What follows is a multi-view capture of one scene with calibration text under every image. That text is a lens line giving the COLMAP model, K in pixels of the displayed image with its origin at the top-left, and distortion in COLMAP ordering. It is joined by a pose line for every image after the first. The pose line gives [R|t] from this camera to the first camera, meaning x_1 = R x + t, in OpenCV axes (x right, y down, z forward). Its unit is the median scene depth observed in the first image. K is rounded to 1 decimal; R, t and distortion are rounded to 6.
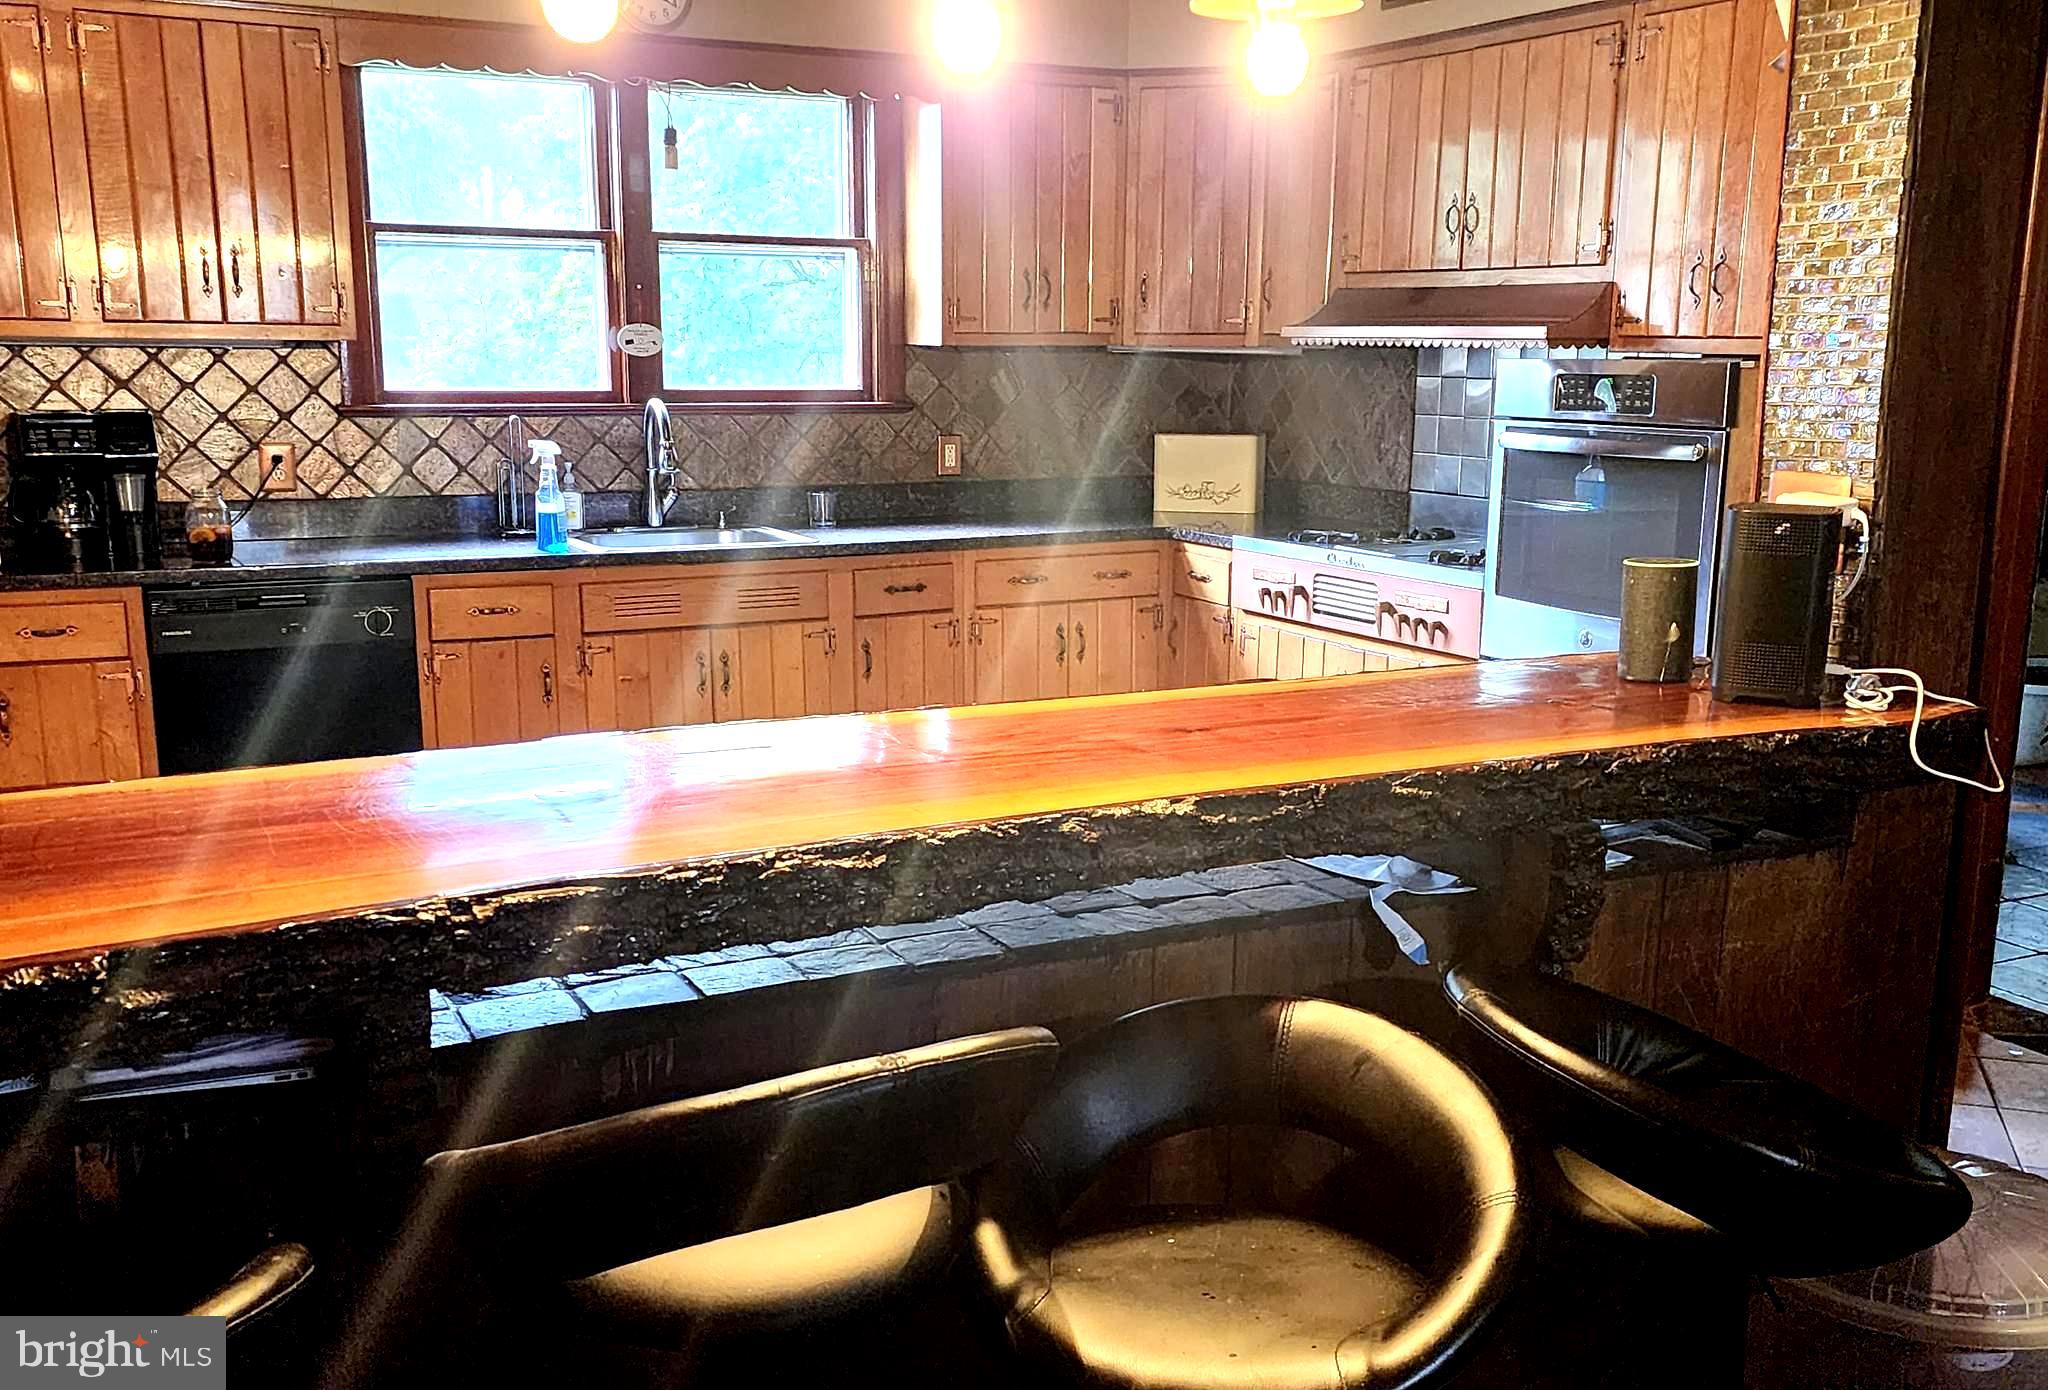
lens RADIAL K [[1968.9, 0, 1028.9], [0, 1968.9, 784.1], [0, 0, 1]] dist [0.120841, -0.264984]
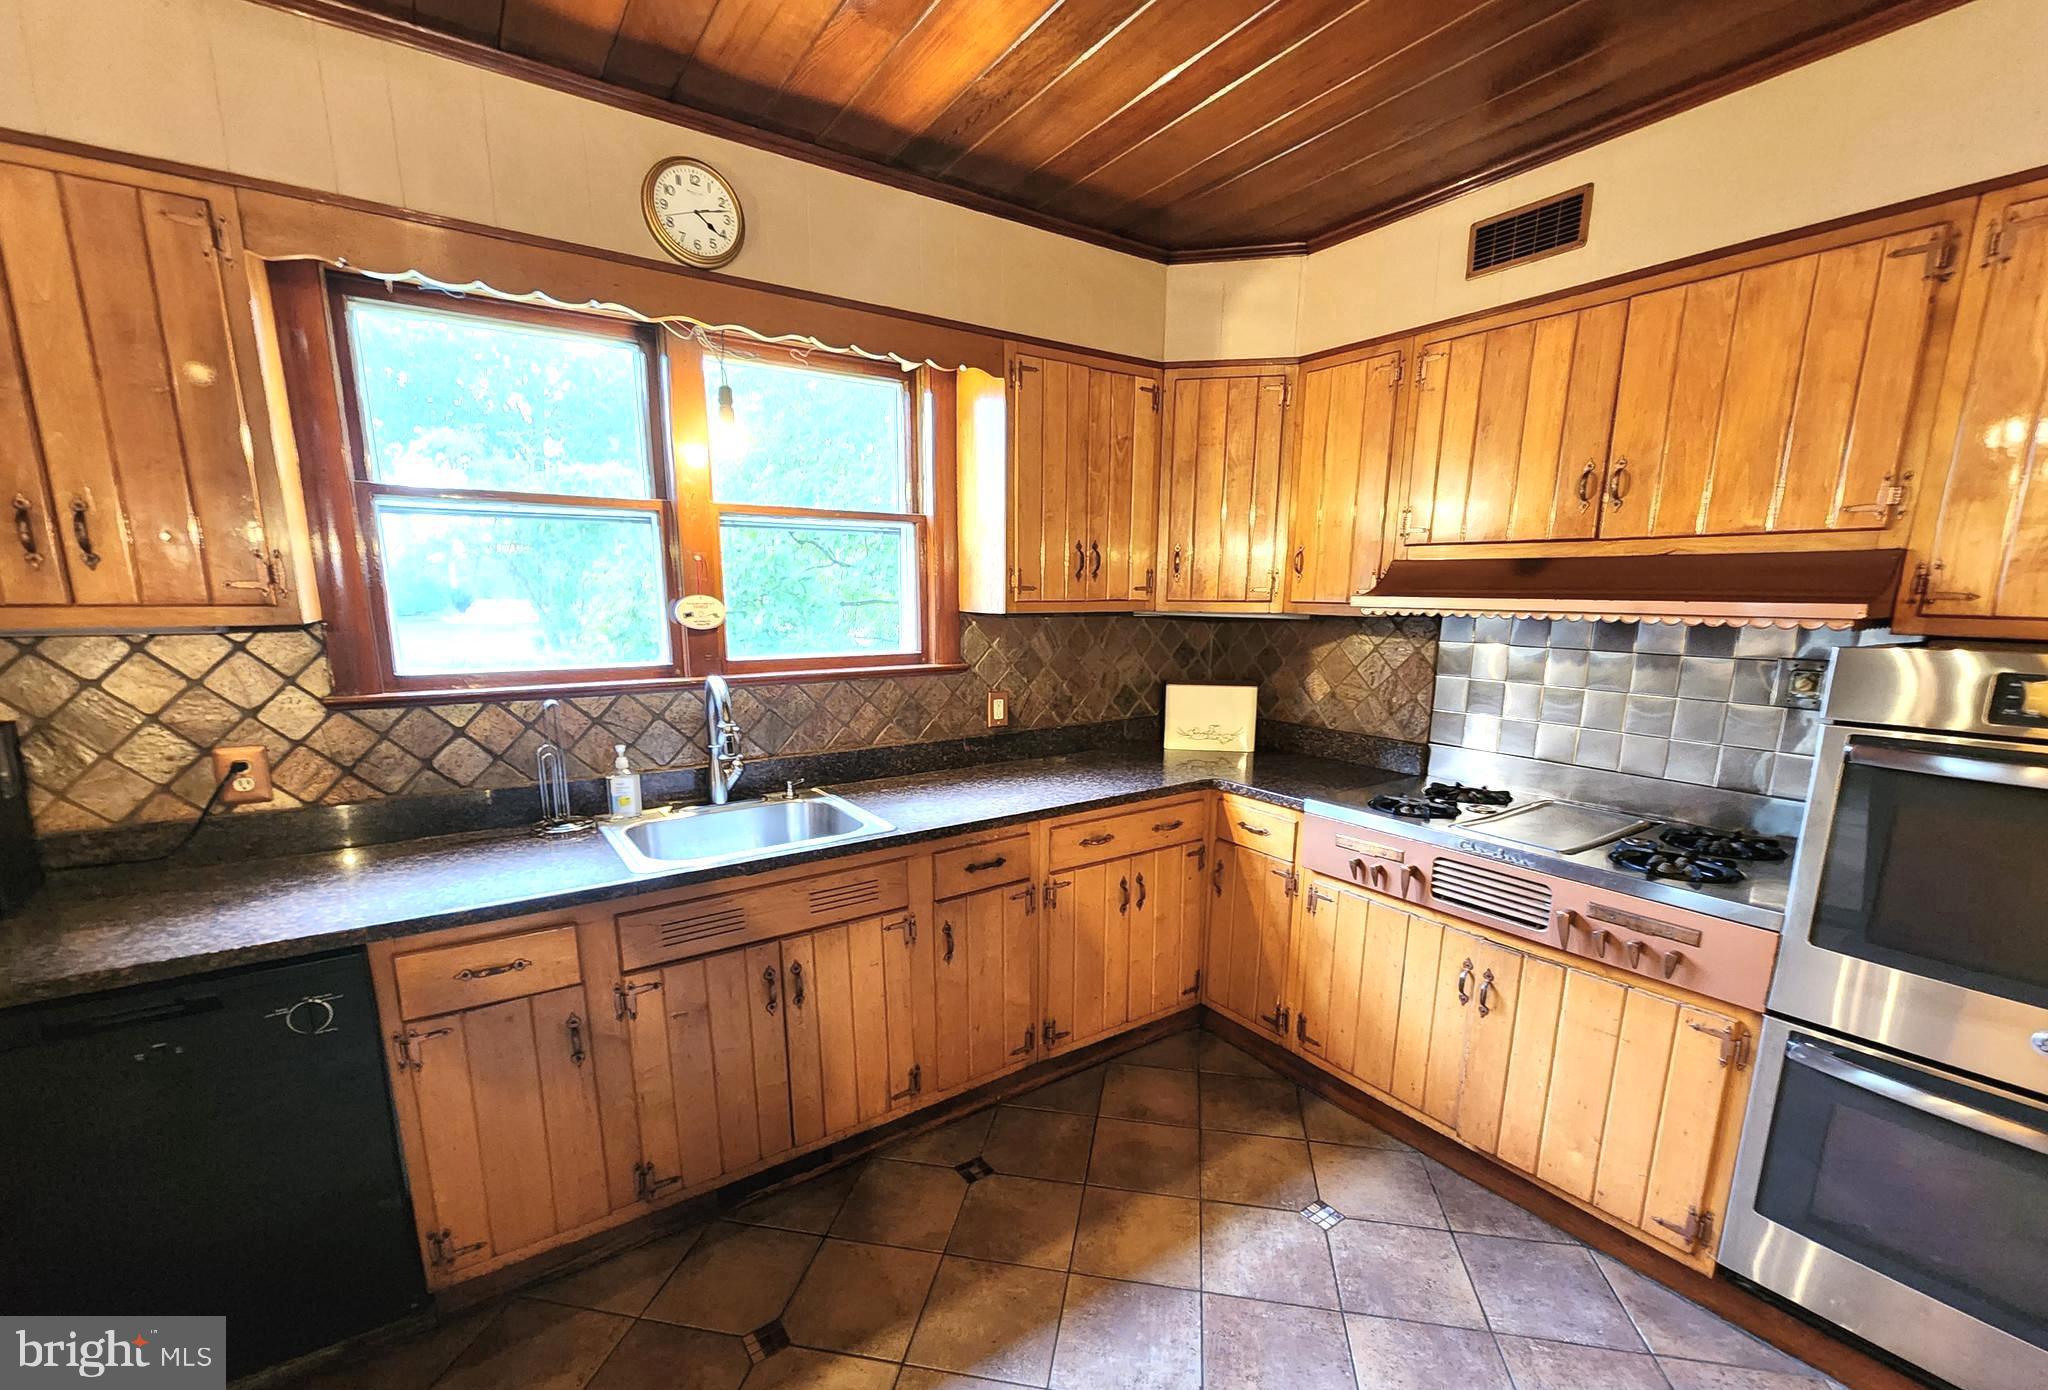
lens RADIAL K [[846.5, 0, 1023.8], [0, 846.5, 763.2], [0, 0, 1]] dist [-0.000955, -0.000107]
pose [[0.992890, -0.026634, 0.116017, -0.091296], [0.028916, 0.999419, -0.018032, -0.141919], [-0.115470, 0.021258, 0.993083, 0.587928]]
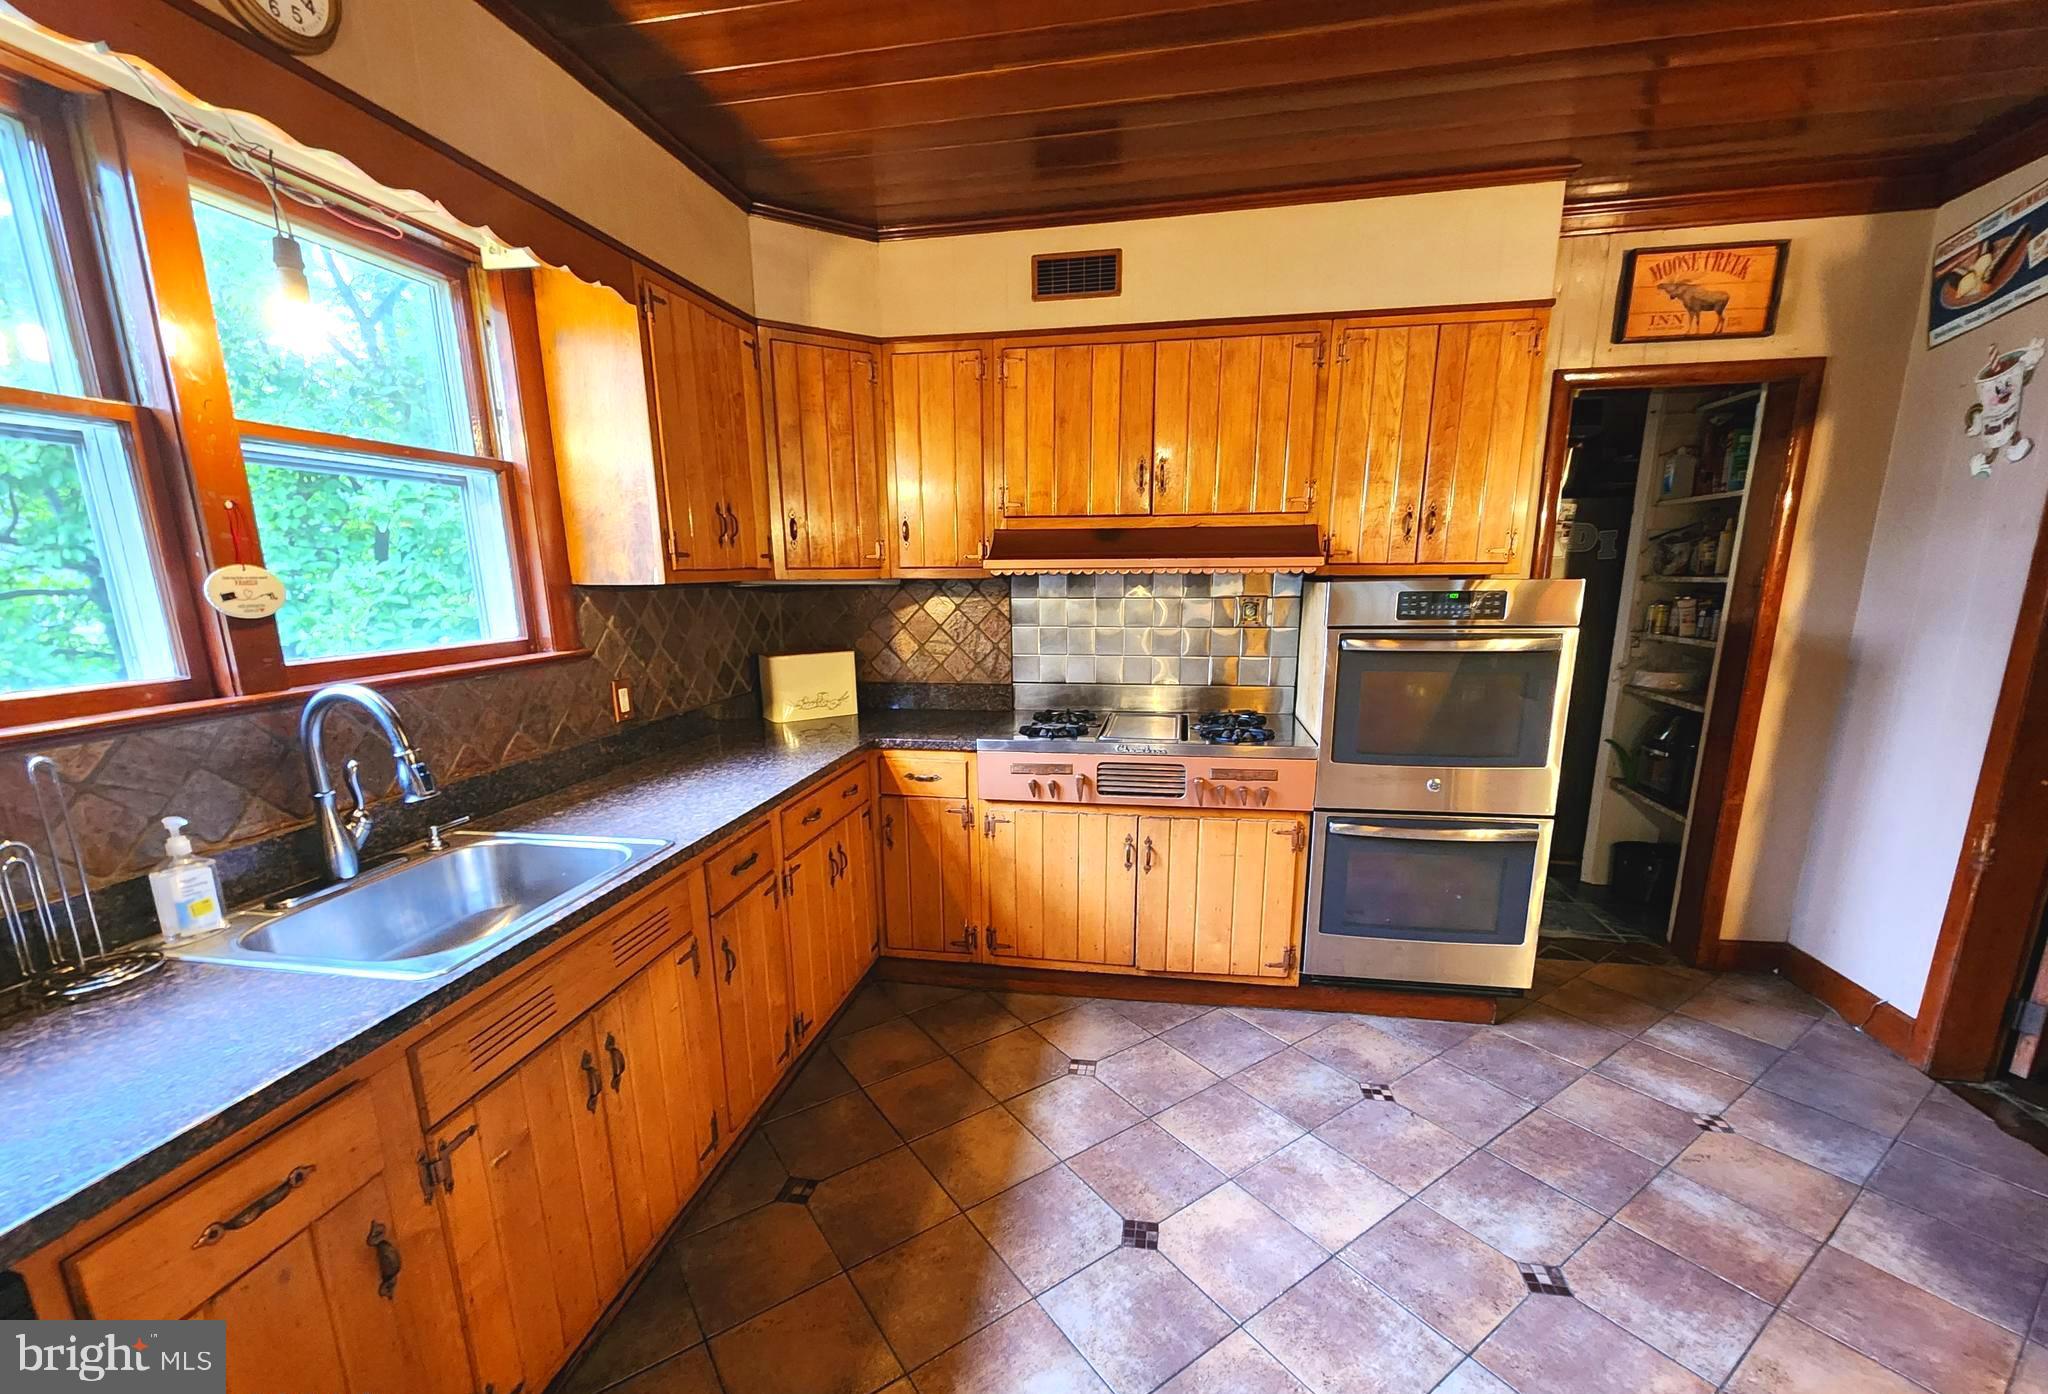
lens RADIAL K [[848.9, 0, 1016.5], [0, 848.9, 763.2], [0, 0, 1]] dist [0.000604, -0.000139]
pose [[0.616045, -0.190909, 0.764227, -0.266780], [0.189707, 0.977588, 0.091285, -0.154584], [-0.764526, 0.088744, 0.638455, 0.670987]]
